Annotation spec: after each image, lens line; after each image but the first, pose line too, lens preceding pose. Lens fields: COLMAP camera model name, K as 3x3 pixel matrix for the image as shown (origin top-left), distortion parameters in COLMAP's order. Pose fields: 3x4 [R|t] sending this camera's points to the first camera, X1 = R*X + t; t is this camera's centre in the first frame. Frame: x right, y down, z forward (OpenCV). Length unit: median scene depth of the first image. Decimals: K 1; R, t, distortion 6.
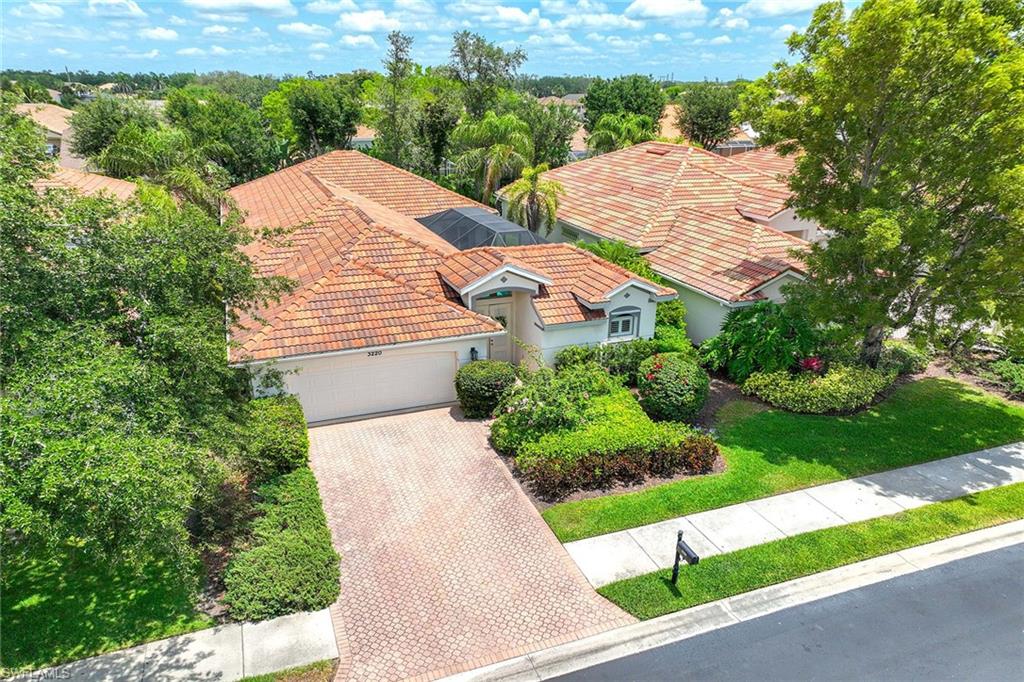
lens RADIAL K [[729.1, 0, 512.0], [0, 729.1, 341.0], [0, 0, 1]] dist [0.012760, 0.037000]
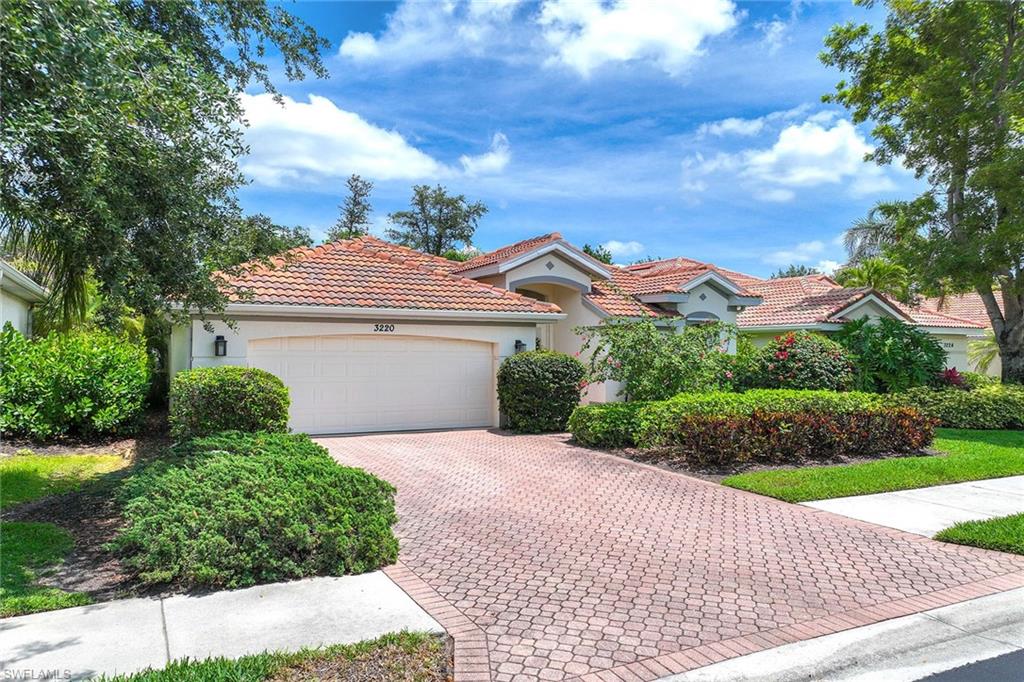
lens RADIAL K [[707.5, 0, 512.0], [0, 707.5, 341.0], [0, 0, 1]] dist [0.029020, -0.000900]
pose [[0.992353, 0.005187, 0.123325, -0.150878], [0.037432, 0.939421, -0.340715, 0.254206], [-0.117622, 0.342725, 0.932043, 0.377969]]
